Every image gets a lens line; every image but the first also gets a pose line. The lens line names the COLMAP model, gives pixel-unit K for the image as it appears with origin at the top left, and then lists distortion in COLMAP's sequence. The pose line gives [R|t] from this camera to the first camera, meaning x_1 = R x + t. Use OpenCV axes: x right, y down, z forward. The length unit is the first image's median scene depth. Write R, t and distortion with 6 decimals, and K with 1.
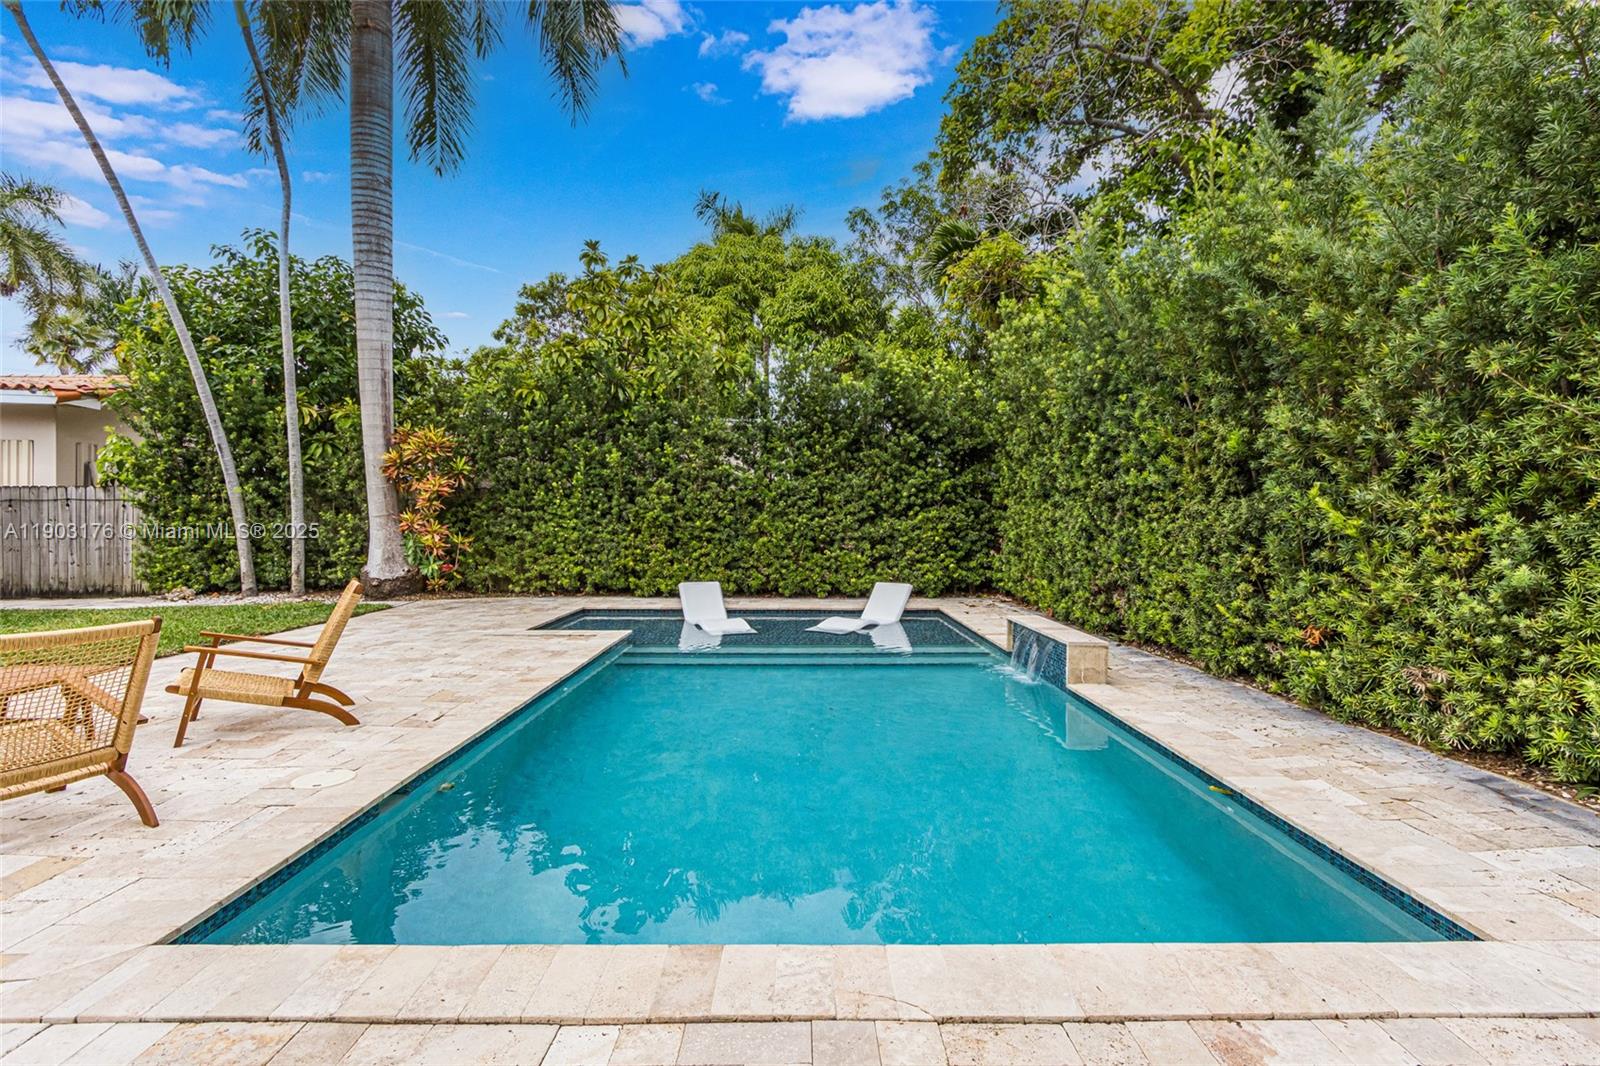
lens RADIAL K [[734.3, 0, 800.0], [0, 734.3, 533.0], [0, 0, 1]] dist [0.003298, -0.000030]
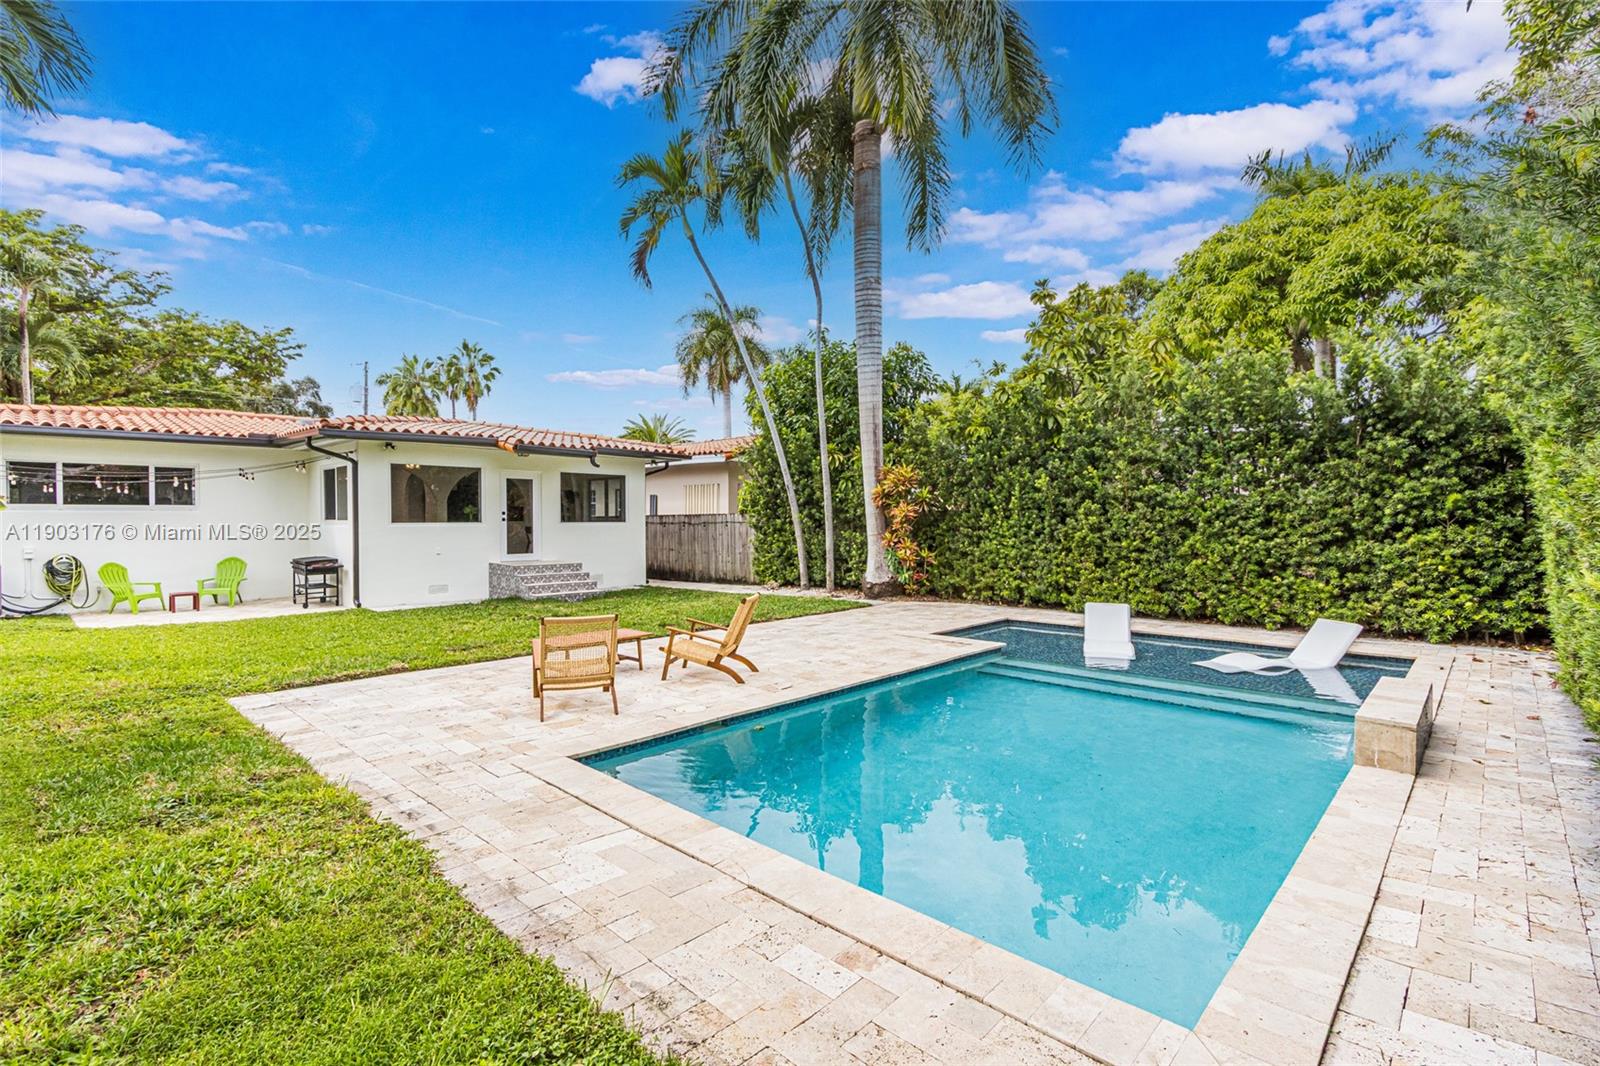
lens RADIAL K [[734.3, 0, 800.0], [0, 734.3, 533.0], [0, 0, 1]] dist [0.003298, -0.000030]
pose [[0.715166, 0.005278, -0.698934, 0.244566], [-0.001947, 0.999983, 0.005559, -0.032425], [0.698952, -0.002615, 0.715164, -0.029502]]
